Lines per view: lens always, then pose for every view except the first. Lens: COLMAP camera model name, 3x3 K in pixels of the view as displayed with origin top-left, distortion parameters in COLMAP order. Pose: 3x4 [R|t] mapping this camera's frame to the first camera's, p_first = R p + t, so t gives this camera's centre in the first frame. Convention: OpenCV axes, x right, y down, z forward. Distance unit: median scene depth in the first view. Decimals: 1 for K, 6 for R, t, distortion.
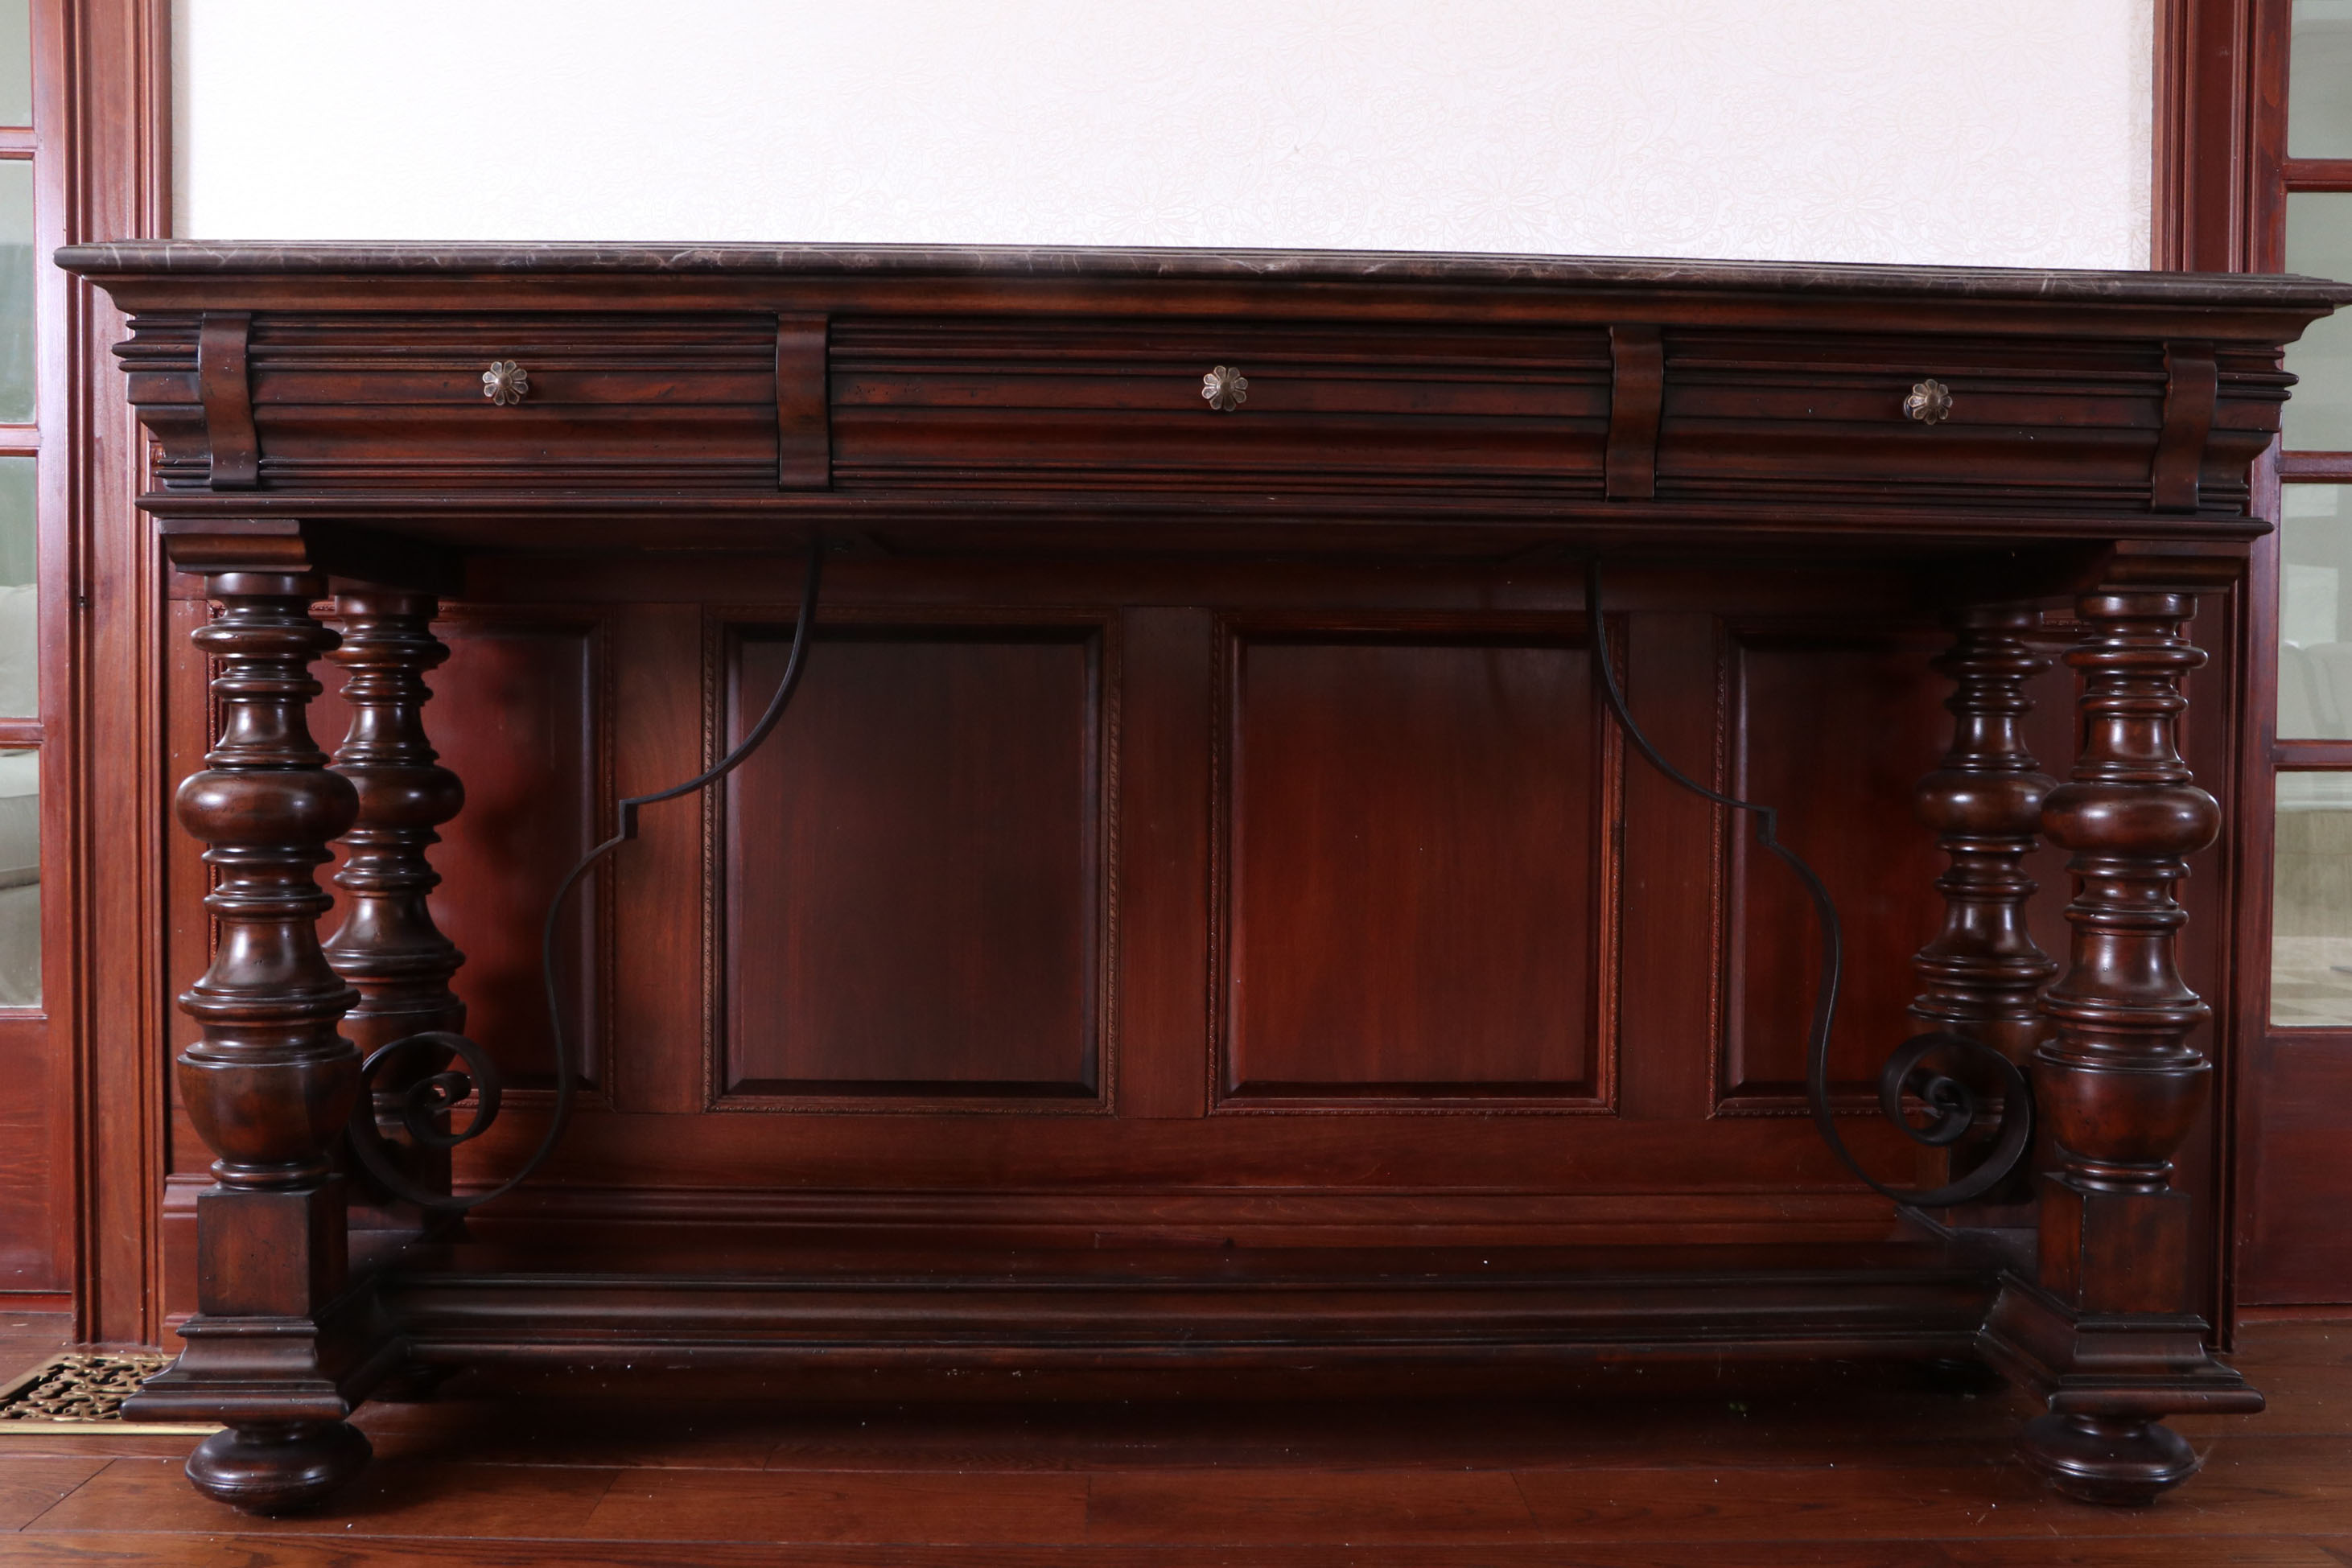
lens RADIAL K [[2528.6, 0, 1183.7], [0, 2528.6, 940.3], [0, 0, 1]] dist [-0.300358, 1.171712]
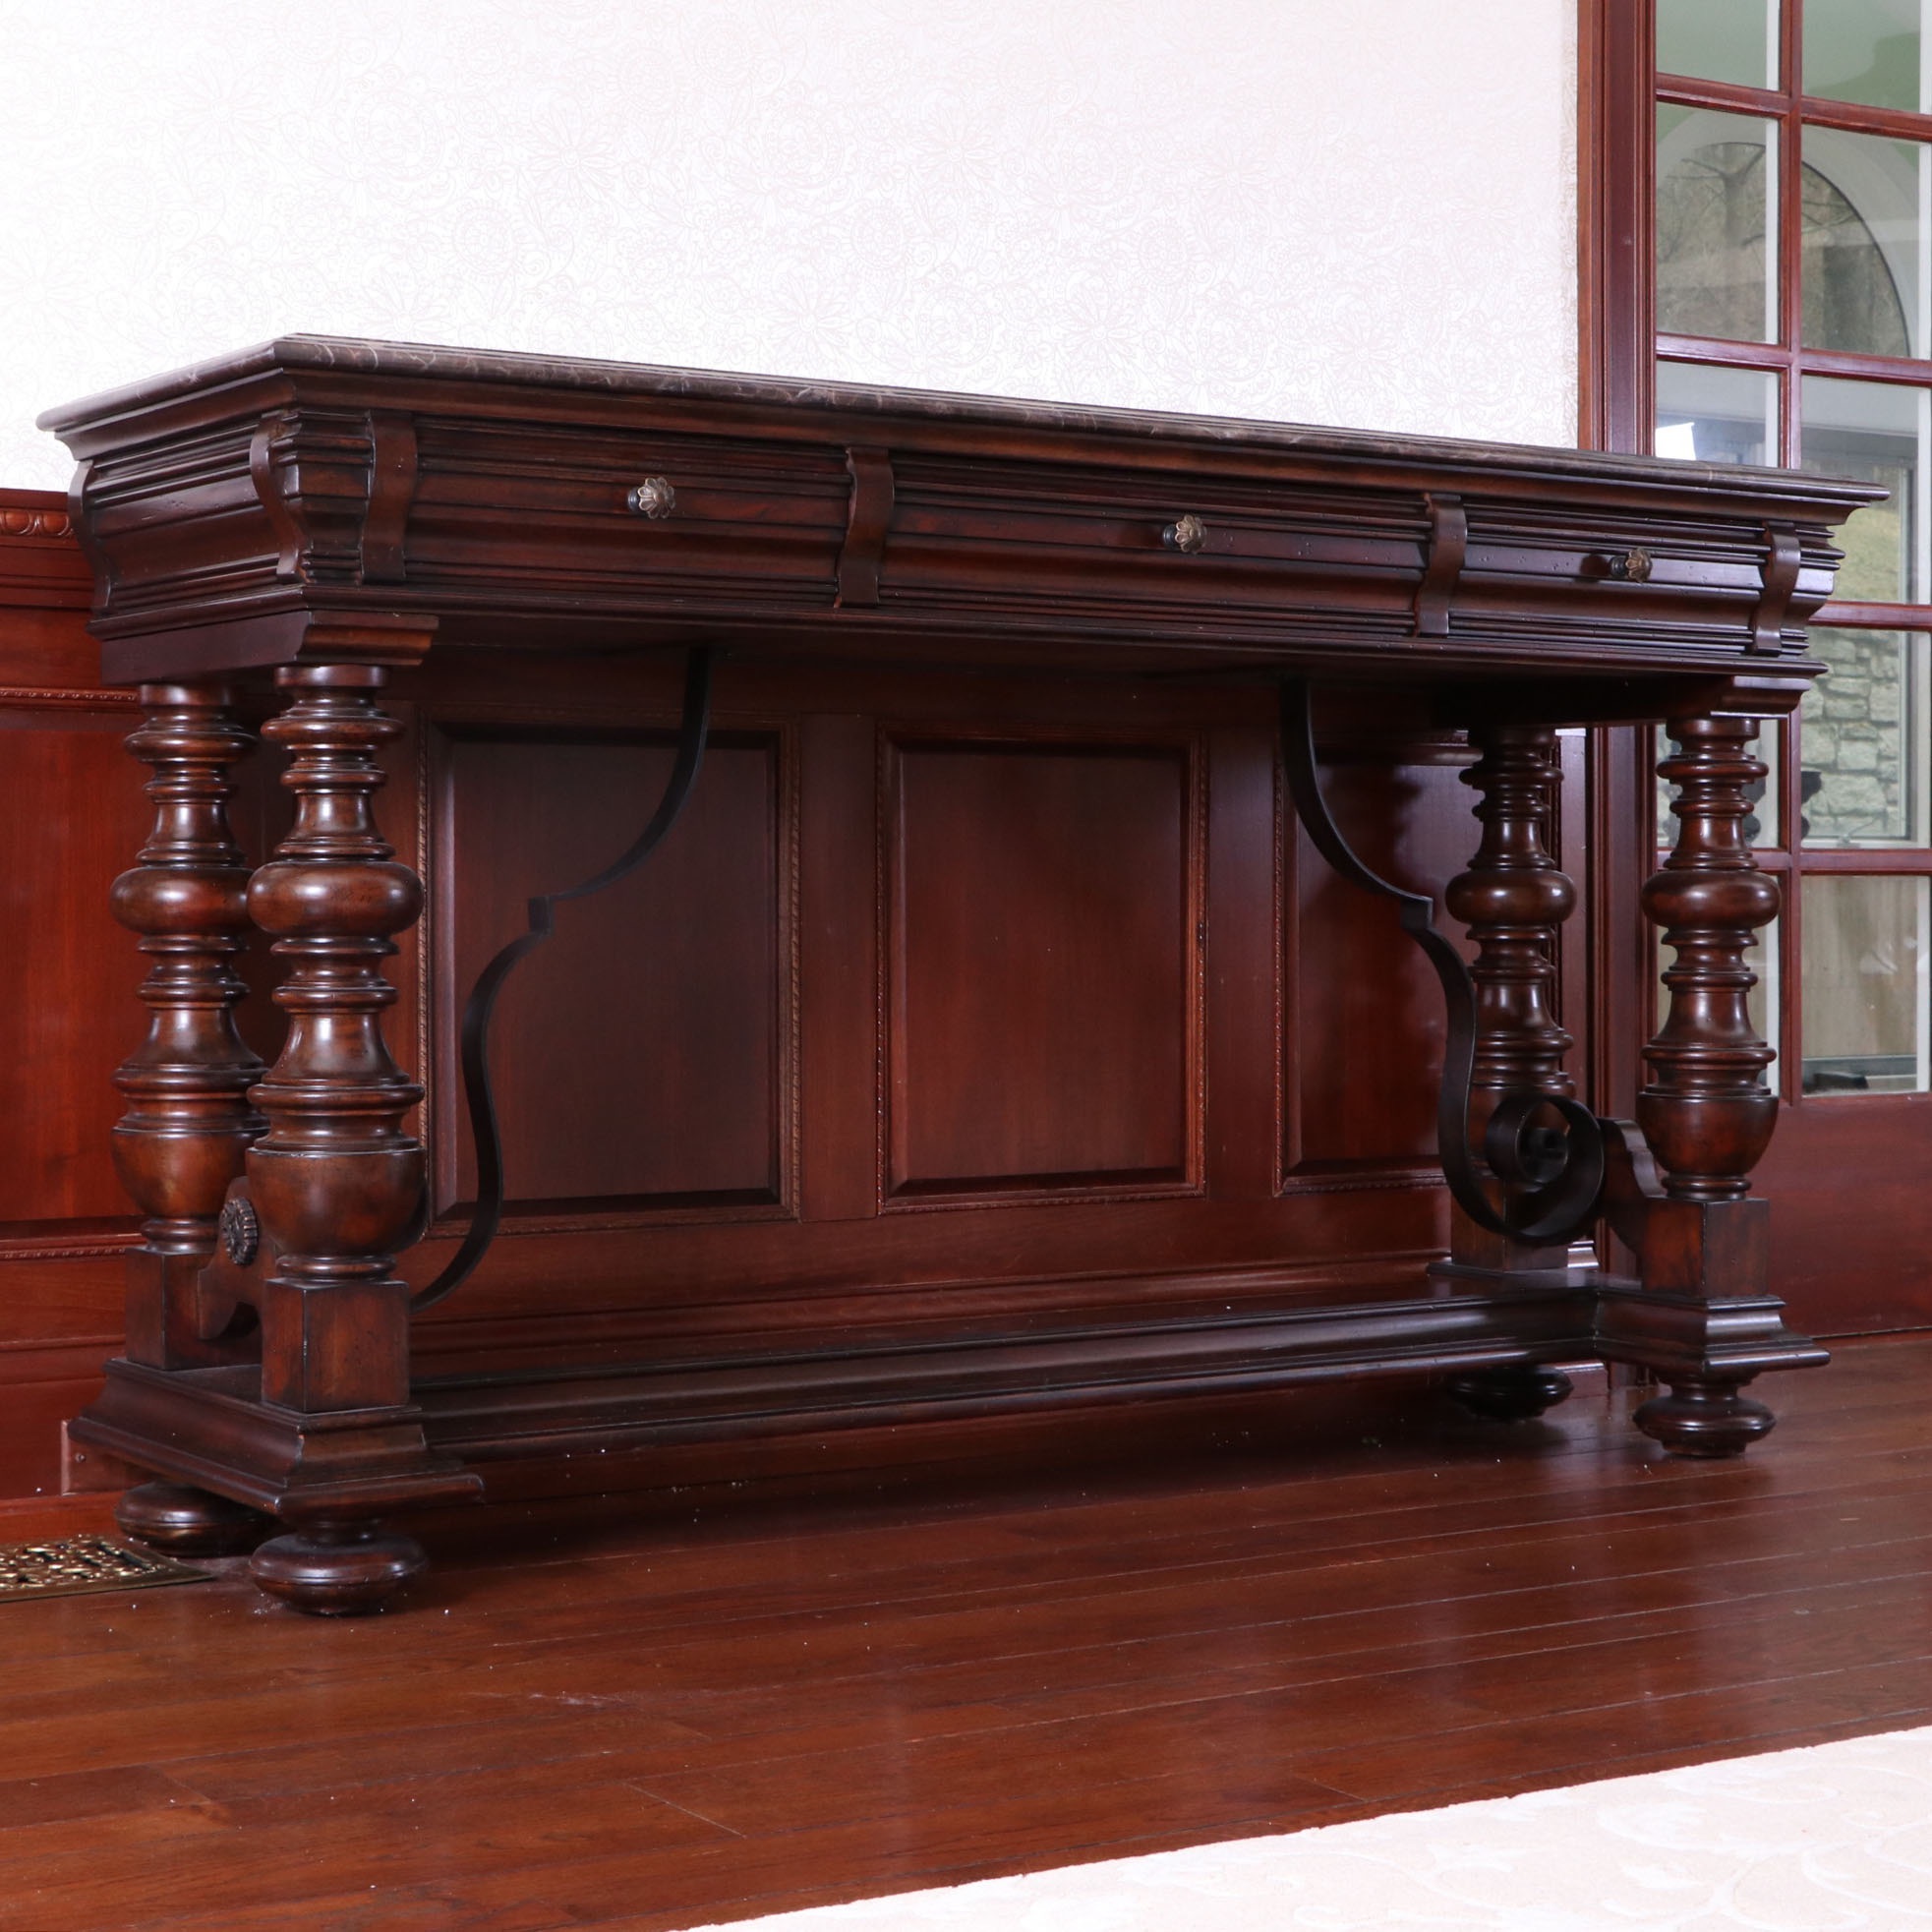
lens RADIAL K [[4101.4, 0, 1052.3], [0, 4101.4, 1085.4], [0, 0, 1]] dist [-1.199630, 23.792387]
pose [[0.833145, -0.032671, 0.552088, -0.914901], [0.060296, 0.997669, -0.031952, 0.080689], [-0.549758, 0.059910, 0.833173, -0.452744]]
